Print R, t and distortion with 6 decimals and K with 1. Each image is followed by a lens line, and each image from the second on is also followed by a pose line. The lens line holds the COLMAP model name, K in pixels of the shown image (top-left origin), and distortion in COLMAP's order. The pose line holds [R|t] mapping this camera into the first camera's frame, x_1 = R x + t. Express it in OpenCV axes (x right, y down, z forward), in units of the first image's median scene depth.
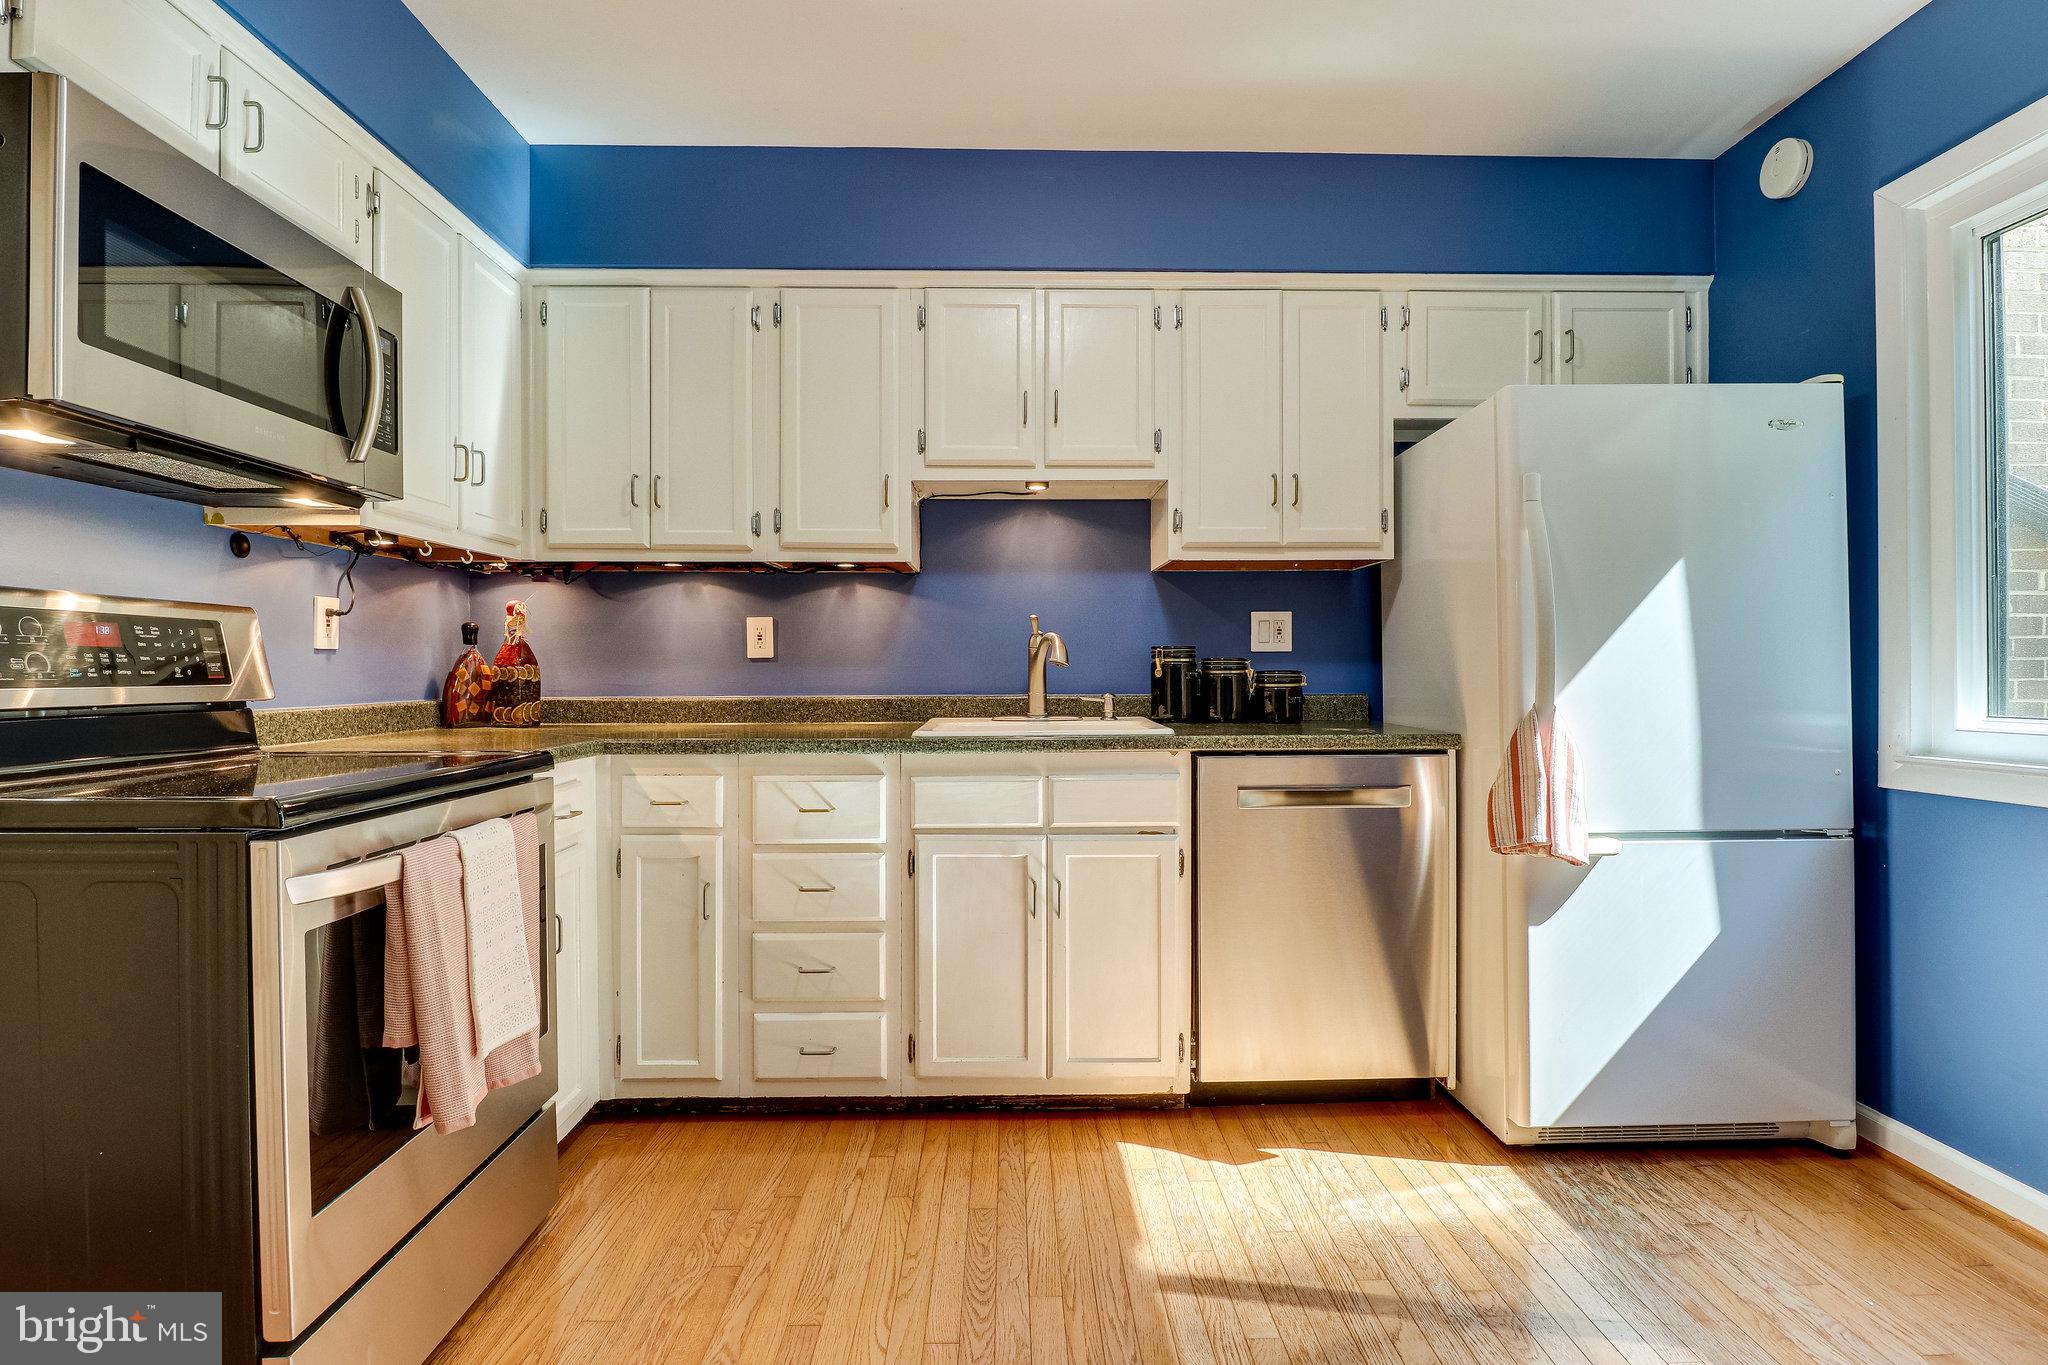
lens RADIAL K [[1011.2, 0, 1025.2], [0, 1011.2, 674.6], [0, 0, 1]] dist [0.002489, -0.012867]
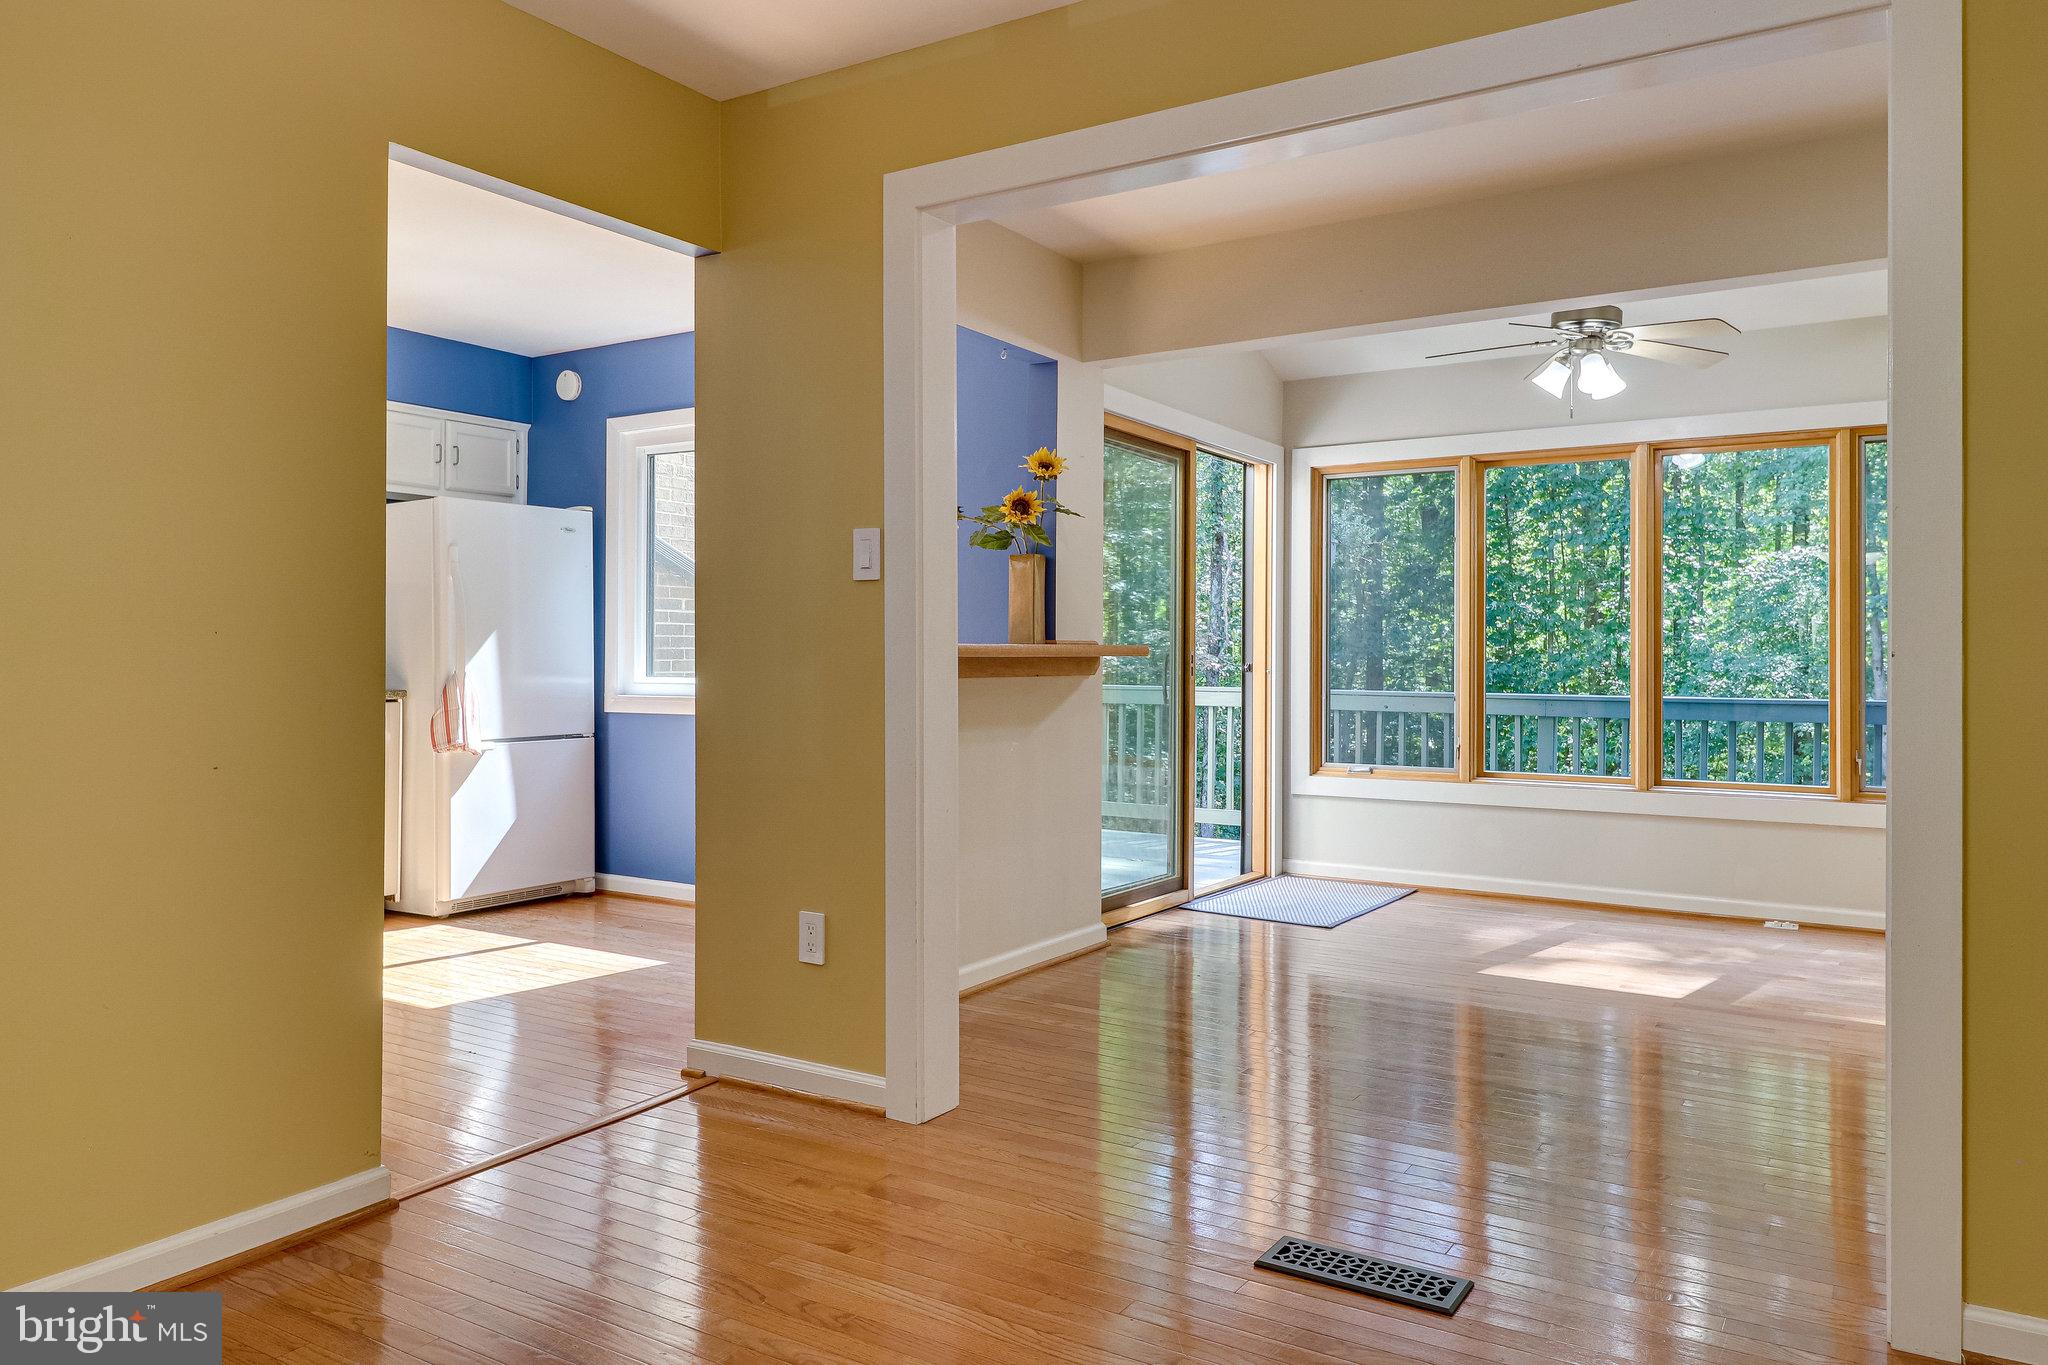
lens RADIAL K [[1410.1, 0, 1017.3], [0, 1410.1, 655.3], [0, 0, 1]] dist [0.018362, -0.003876]
pose [[0.555409, 0.010988, 0.831505, -1.069770], [-0.008655, 0.999935, -0.007433, 0.010556], [-0.831532, -0.003068, 0.555468, -1.286331]]
